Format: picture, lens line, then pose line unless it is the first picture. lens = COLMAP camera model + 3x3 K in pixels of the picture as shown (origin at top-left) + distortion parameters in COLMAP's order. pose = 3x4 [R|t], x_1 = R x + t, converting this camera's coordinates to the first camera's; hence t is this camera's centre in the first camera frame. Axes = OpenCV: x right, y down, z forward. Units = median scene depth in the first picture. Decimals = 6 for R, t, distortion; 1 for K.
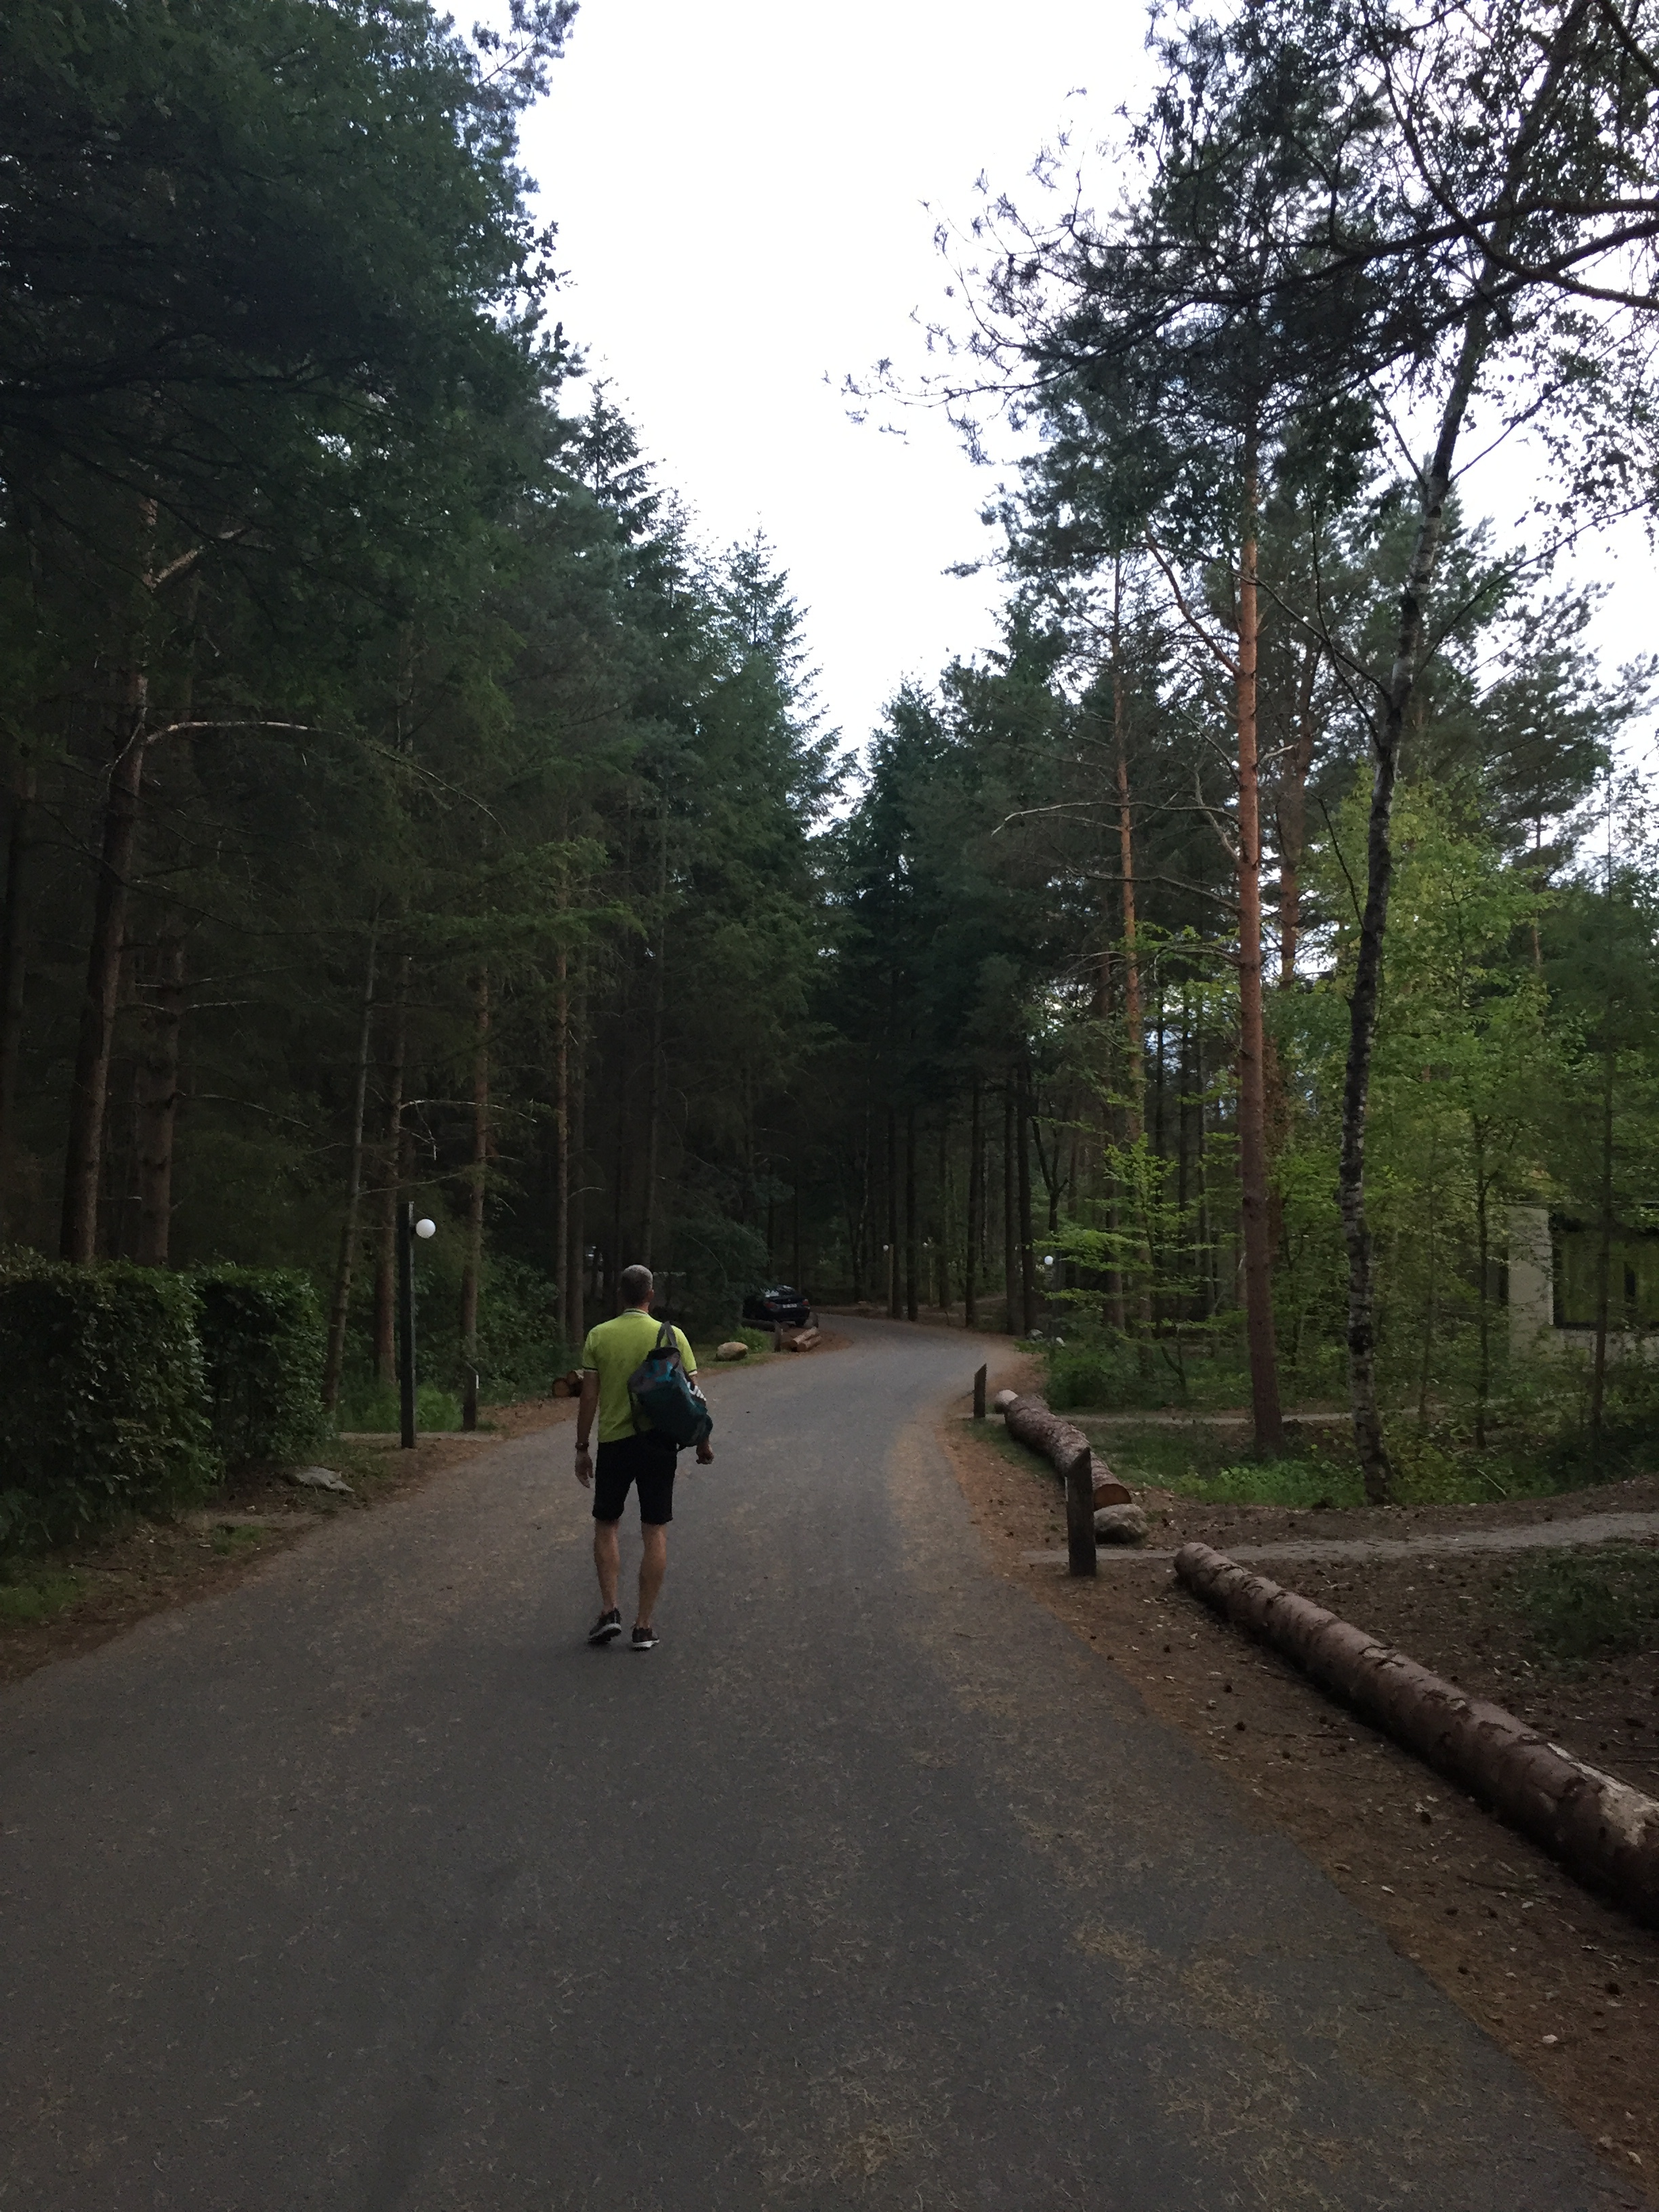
lens RADIAL K [[1876.3, 0, 831.8], [0, 1876.3, 1097.8], [0, 0, 1]] dist [0.006154, 0.009513]
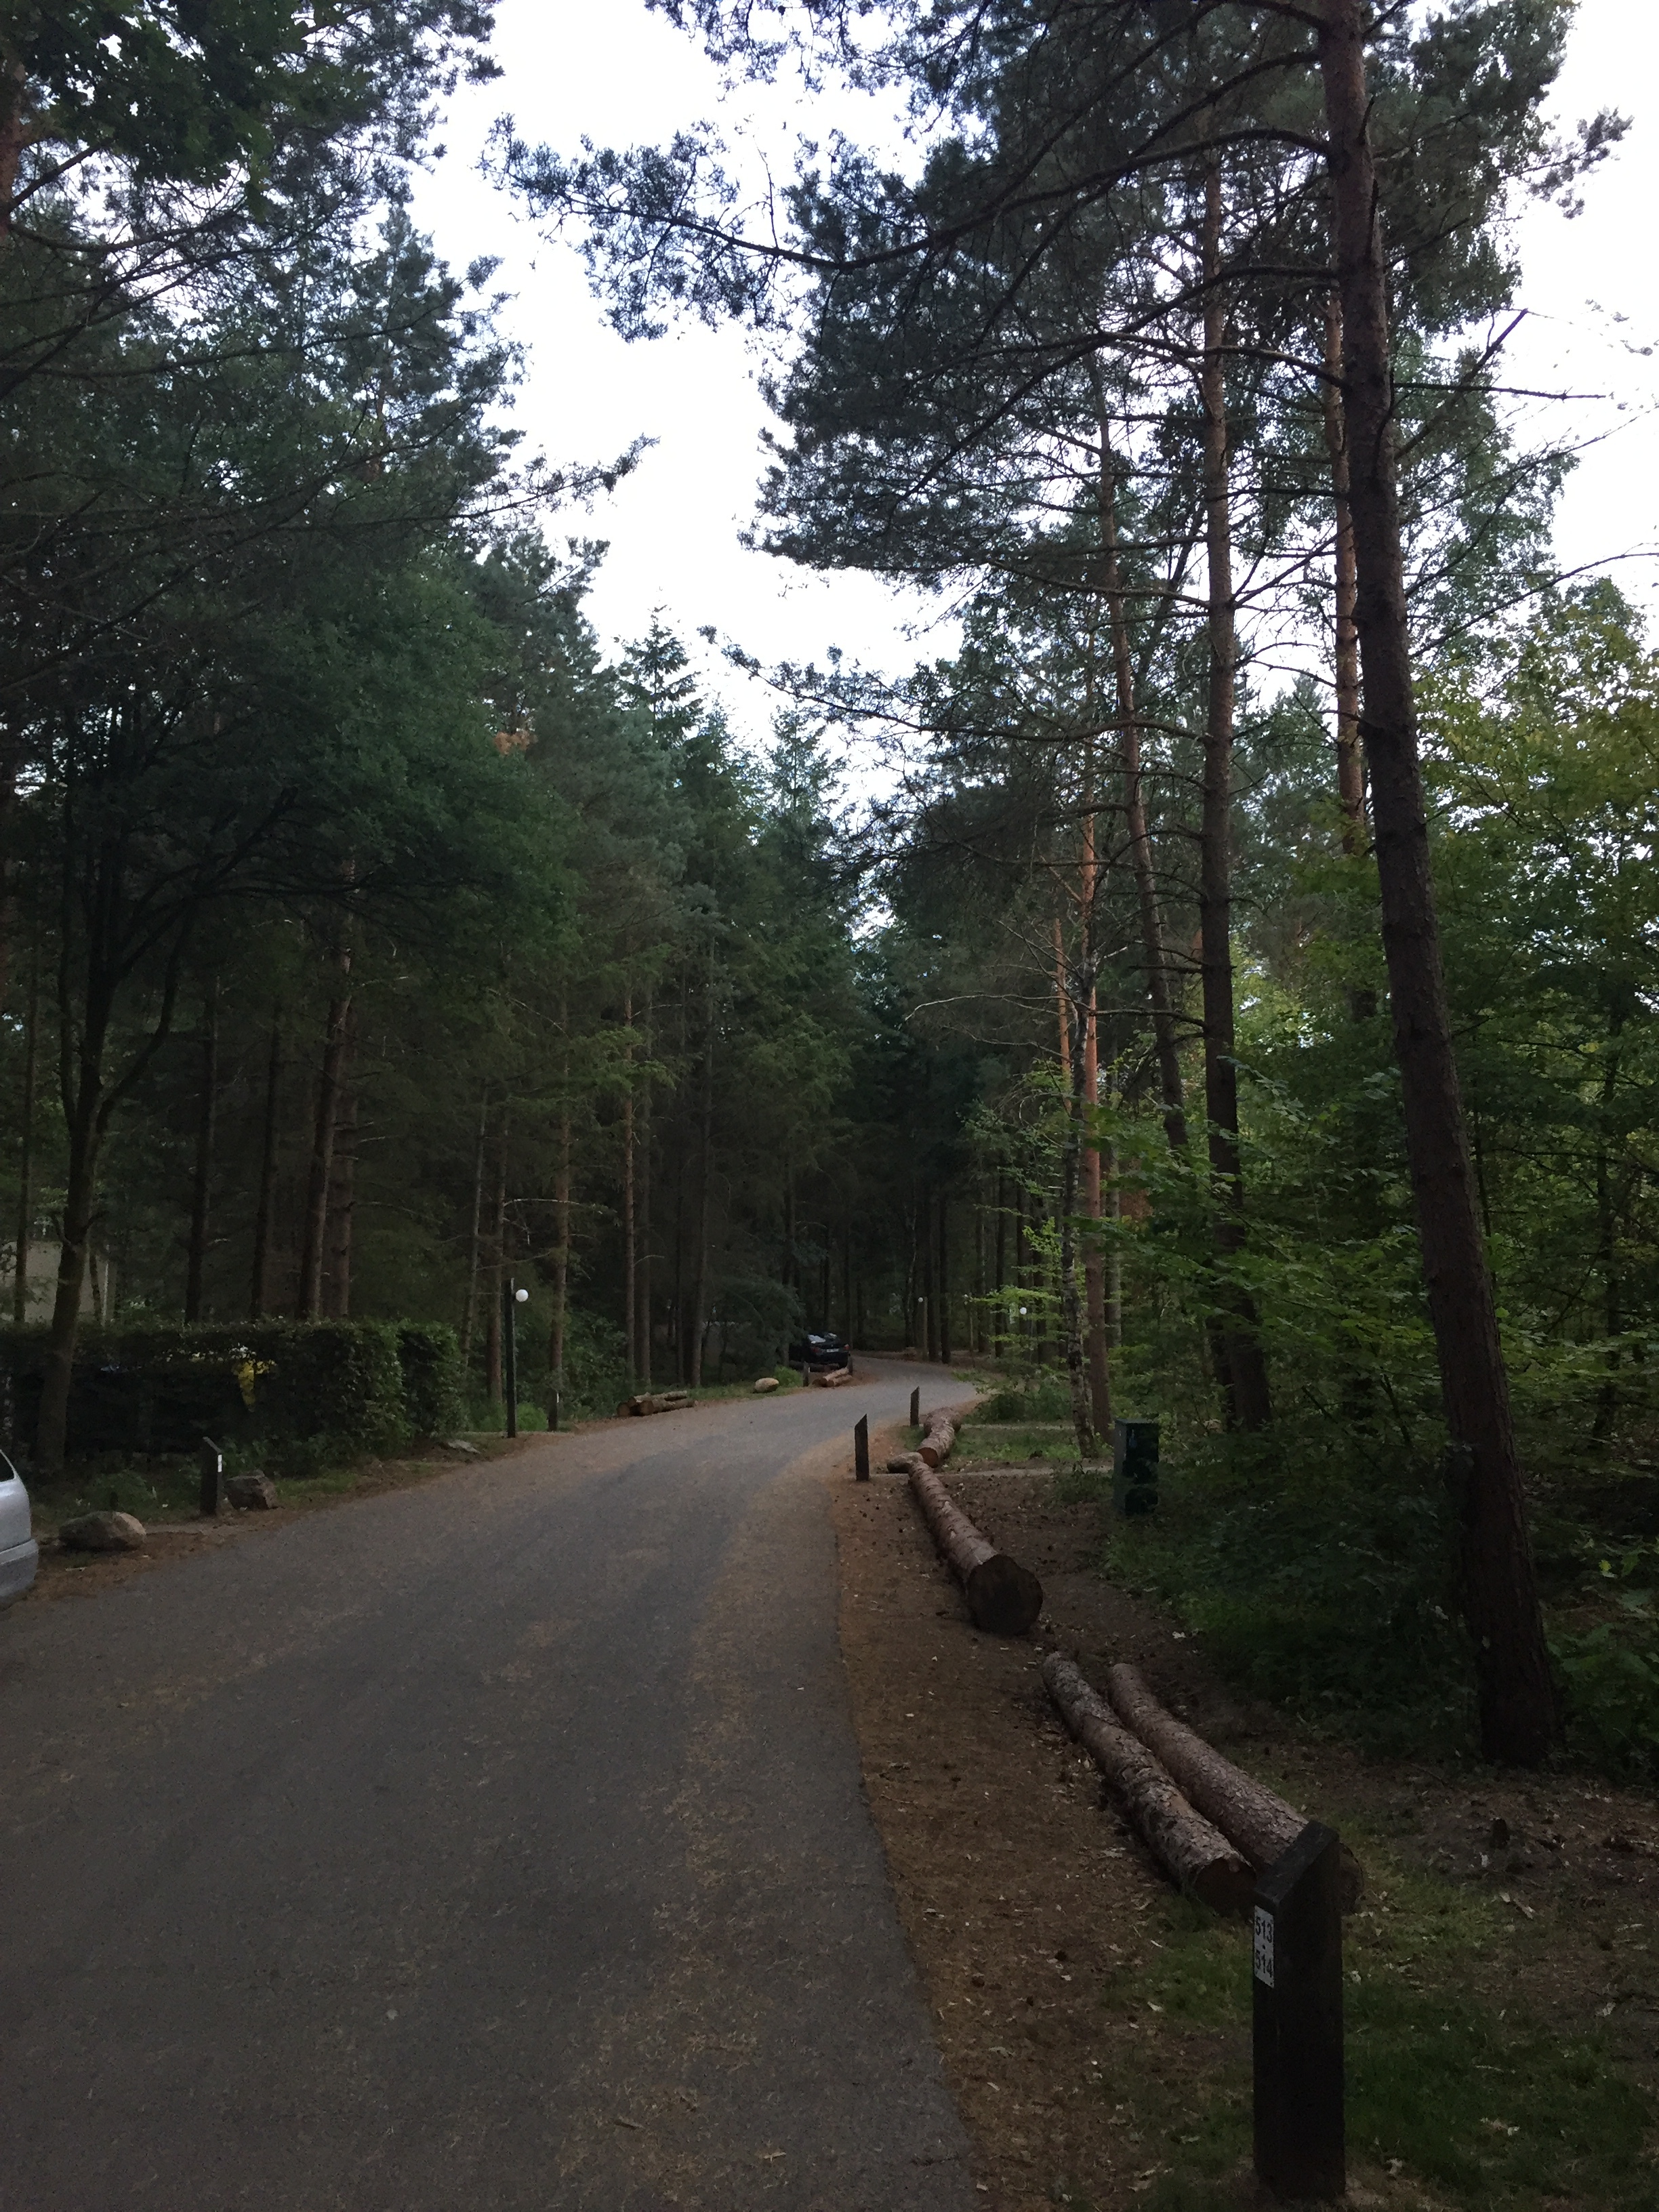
lens RADIAL K [[1876.3, 0, 831.8], [0, 1876.3, 1097.8], [0, 0, 1]] dist [0.006154, 0.009513]
pose [[0.998608, -0.014144, -0.050809, 0.075147], [0.012825, 0.999575, -0.026182, -0.031204], [0.051158, 0.025494, 0.998365, -0.336691]]
